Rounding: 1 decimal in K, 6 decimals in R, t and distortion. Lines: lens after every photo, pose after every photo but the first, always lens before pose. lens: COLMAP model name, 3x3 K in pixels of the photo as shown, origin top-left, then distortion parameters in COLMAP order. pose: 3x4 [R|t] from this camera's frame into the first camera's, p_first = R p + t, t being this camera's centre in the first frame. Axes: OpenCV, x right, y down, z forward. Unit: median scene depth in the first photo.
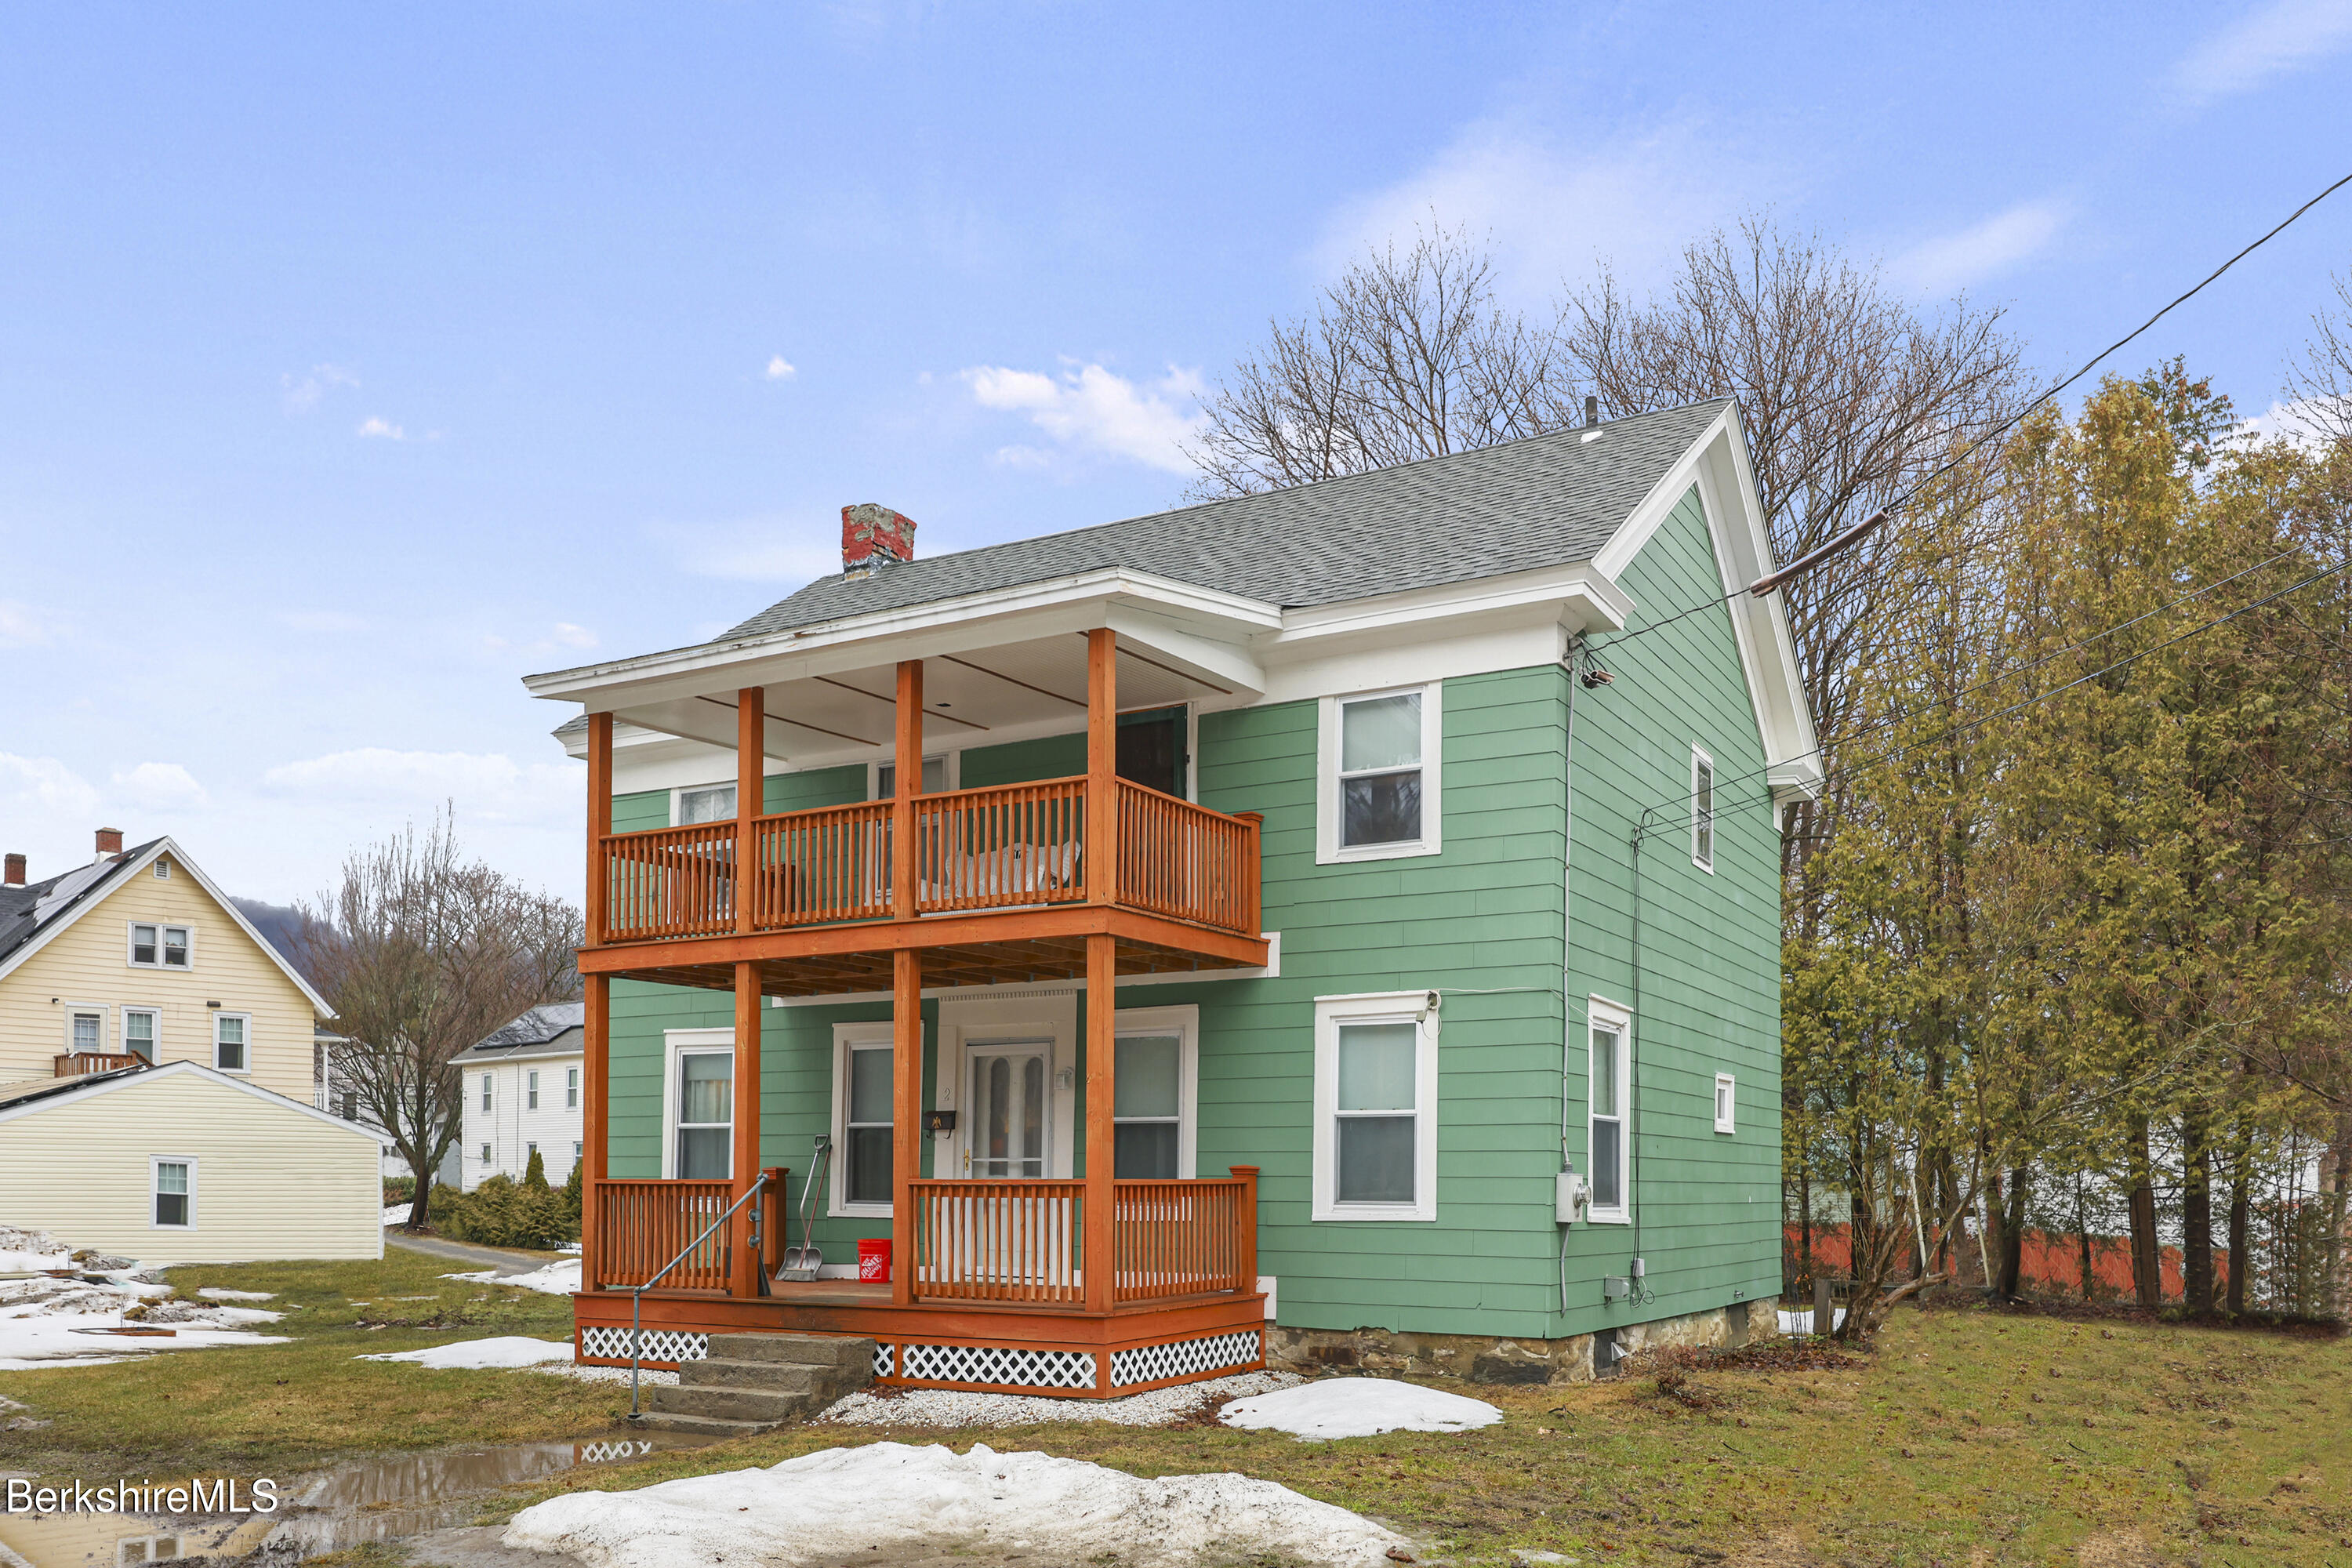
lens RADIAL K [[1888.9, 0, 1176.0], [0, 1888.9, 784.0], [0, 0, 1]] dist [-0.013322, 0.000129]
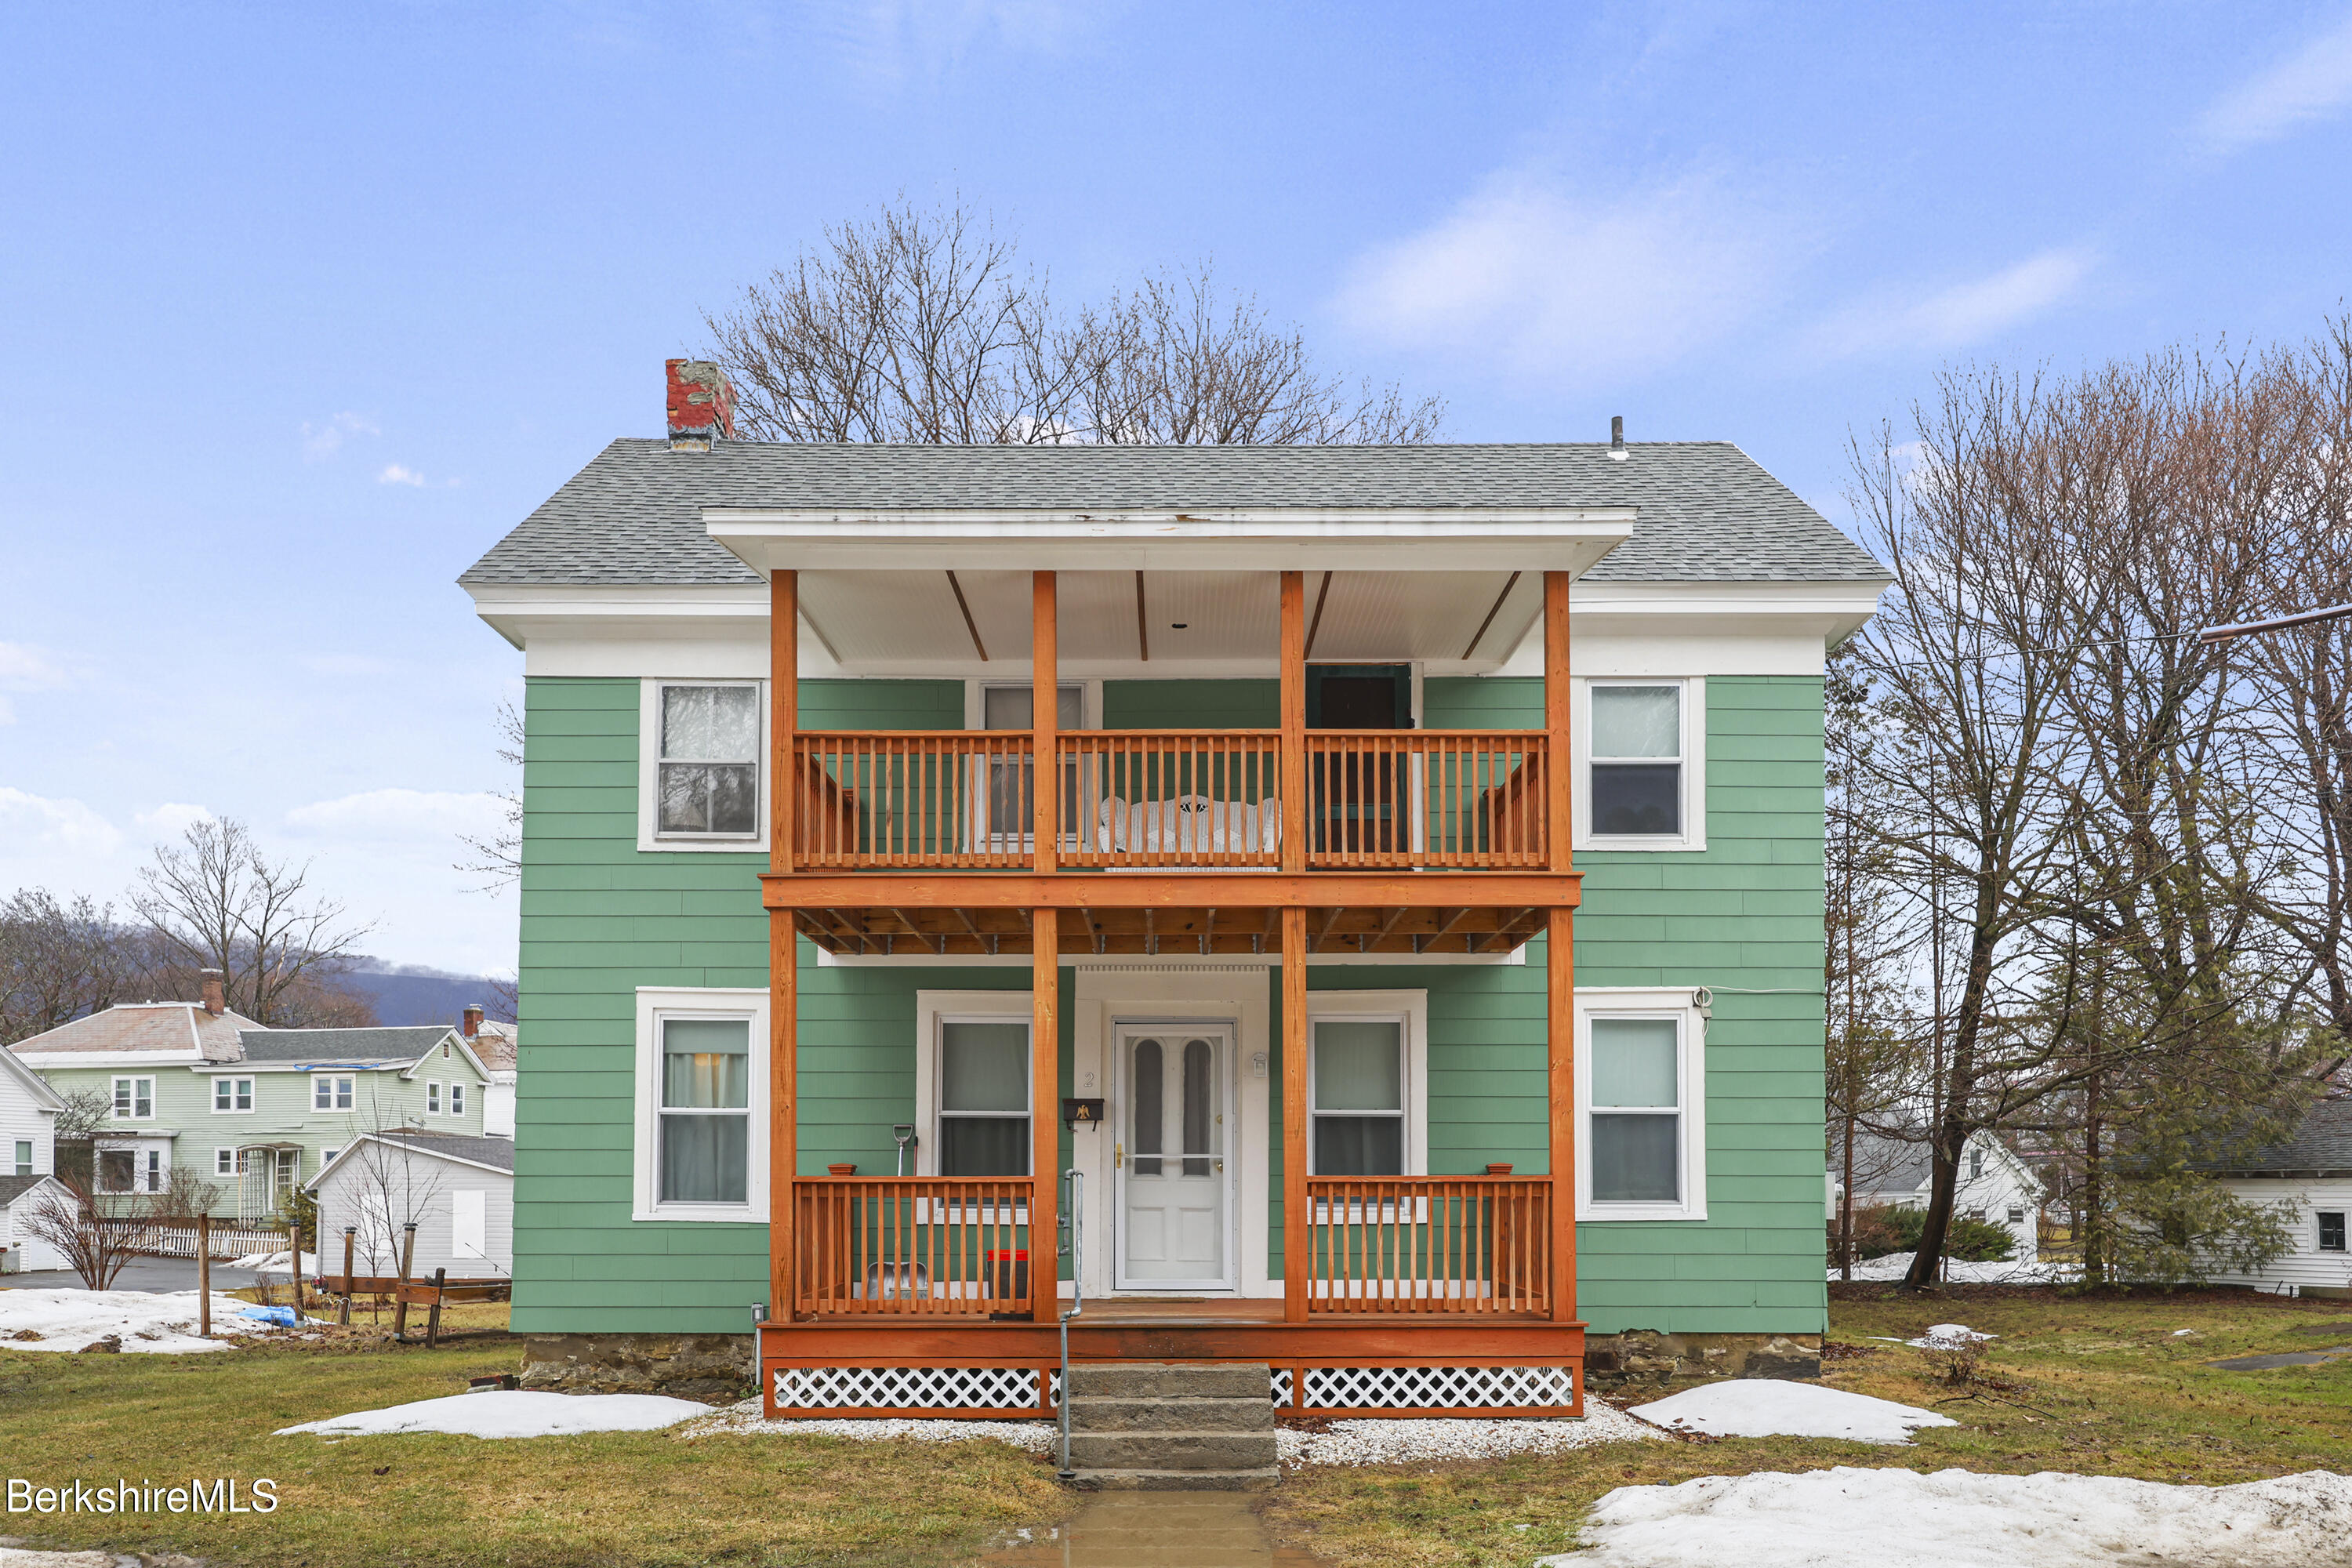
lens RADIAL K [[1891.6, 0, 1173.0], [0, 1891.6, 854.9], [0, 0, 1]] dist [0.003115, -0.001233]
pose [[0.866275, 0.086132, 0.492086, -0.555992], [-0.102161, 0.994751, 0.005731, 0.058404], [-0.489009, -0.055237, 0.870528, 0.258648]]
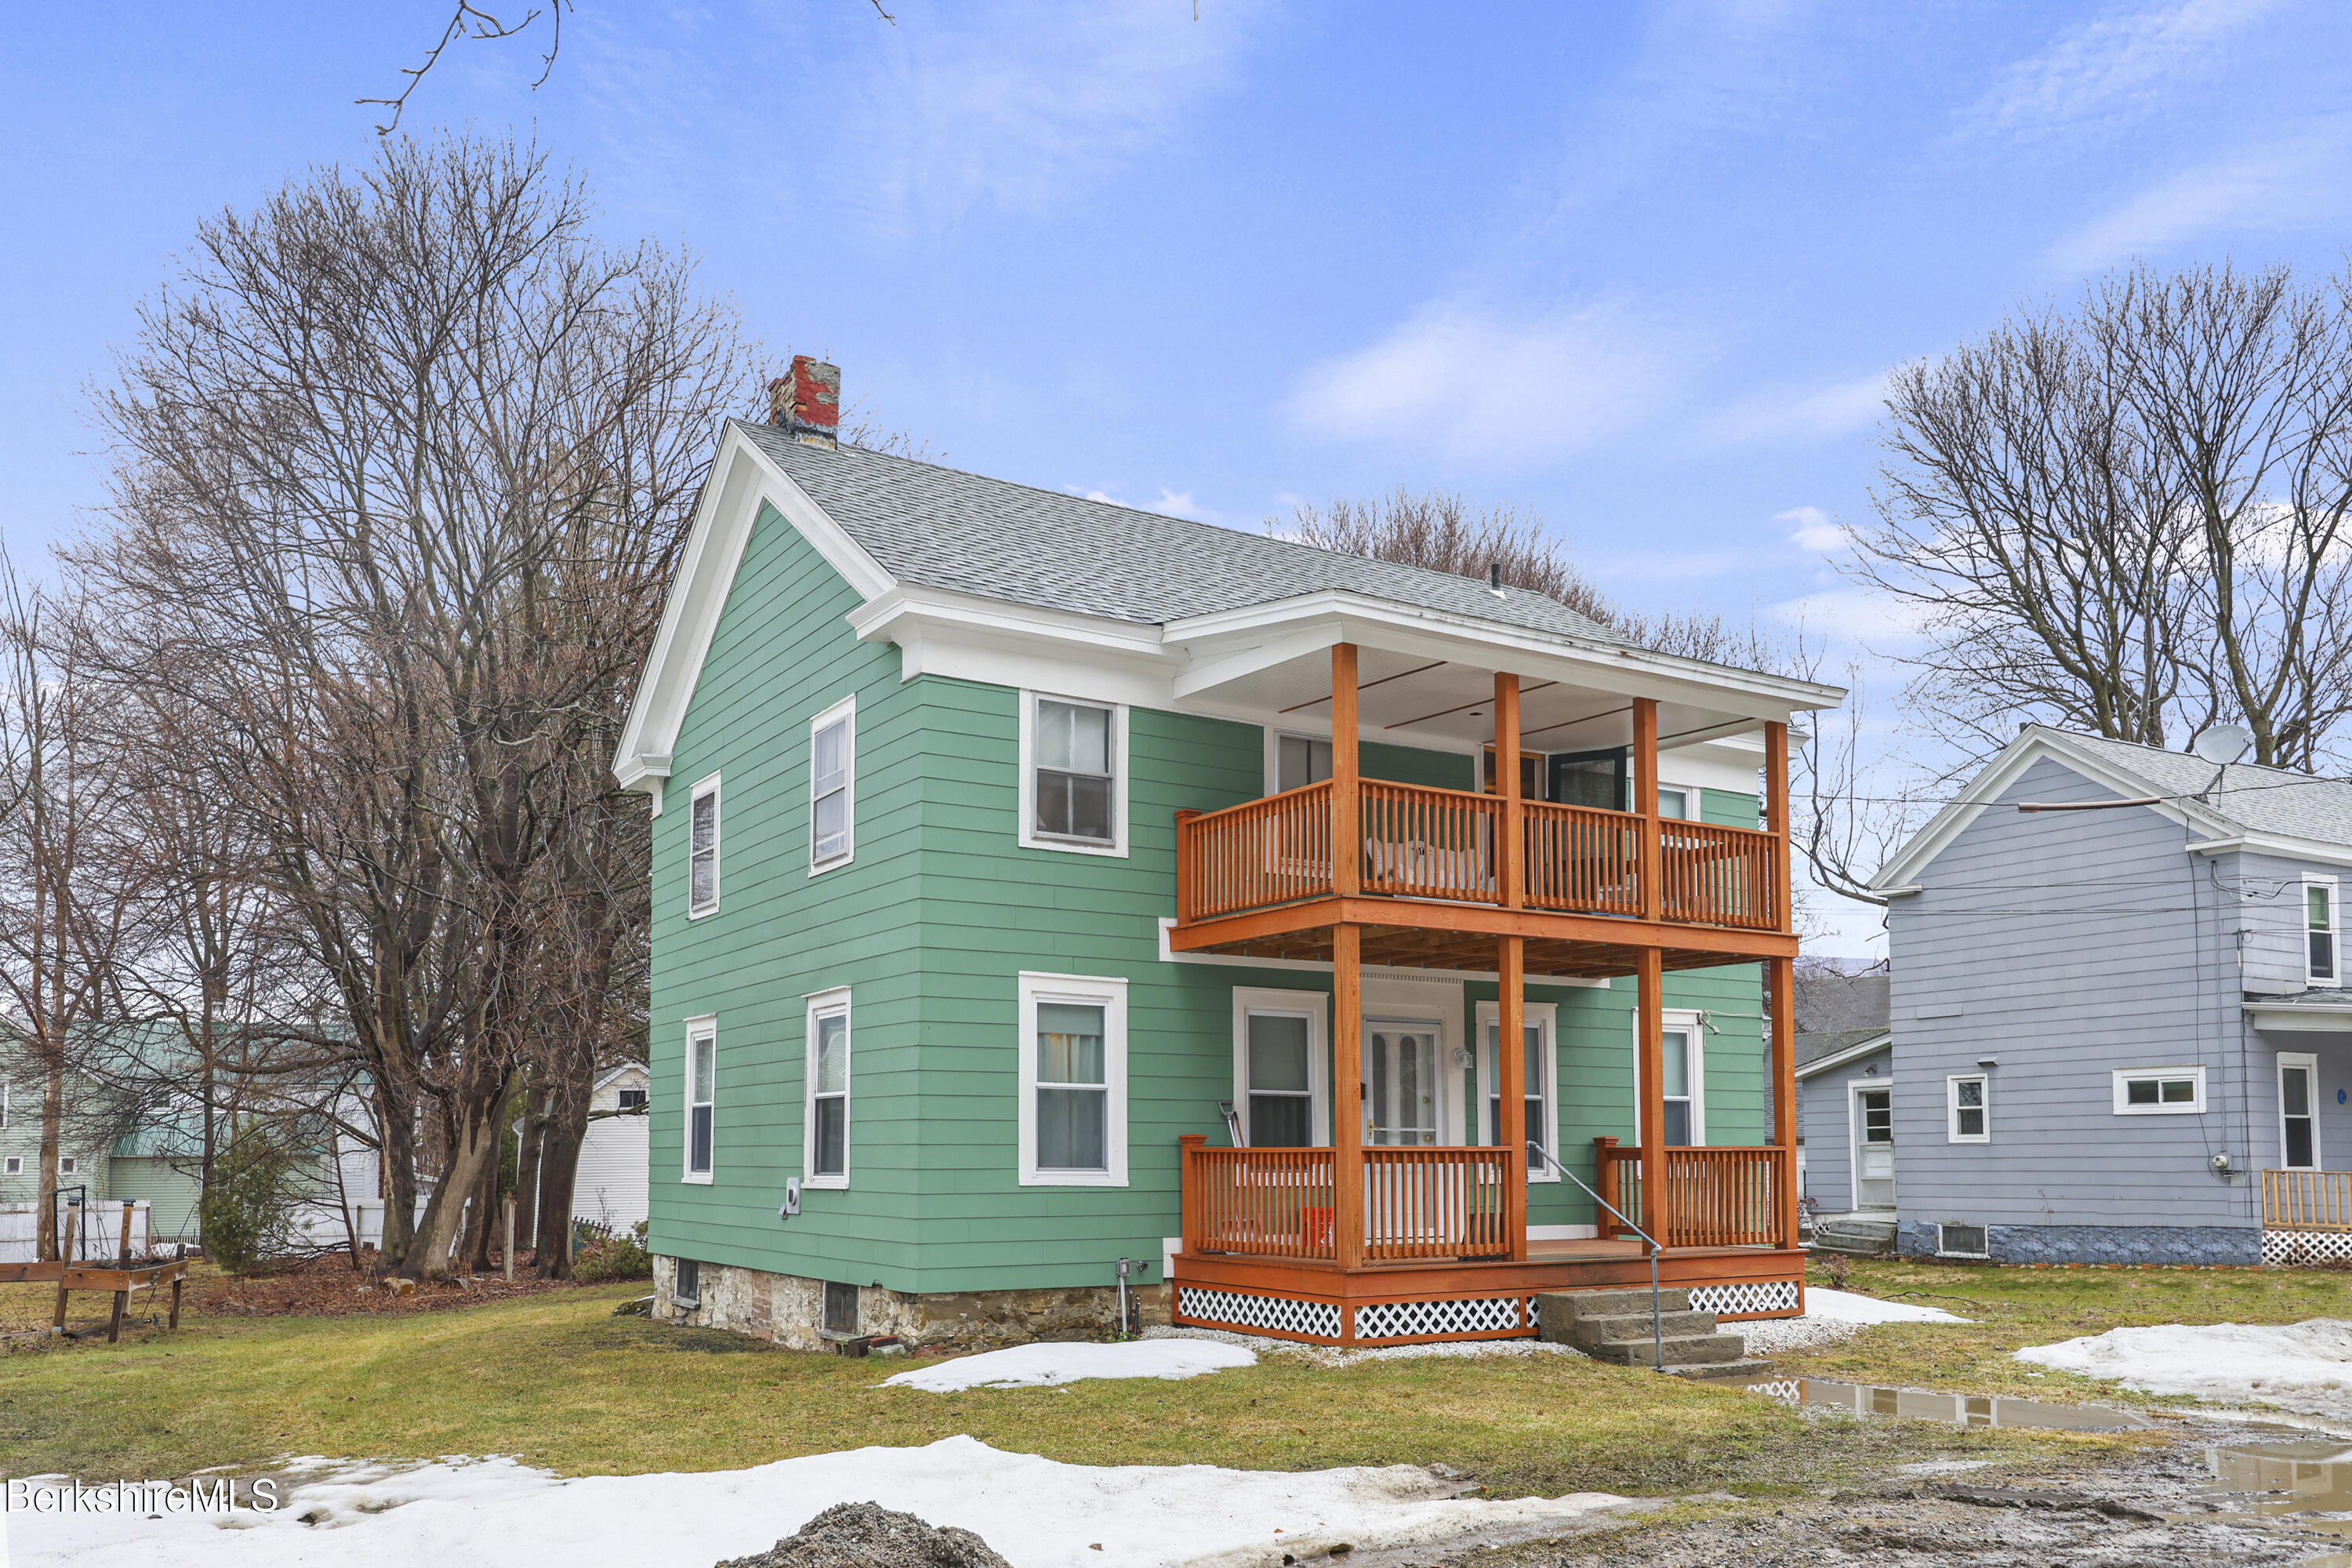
lens RADIAL K [[1796.4, 0, 1176.0], [0, 1796.4, 784.0], [0, 0, 1]] dist [0.009196, 0.001035]
pose [[0.474470, 0.174863, 0.862729, -1.130639], [-0.179355, 0.978716, -0.099734, 0.137312], [-0.861806, -0.107413, 0.495734, 0.649616]]
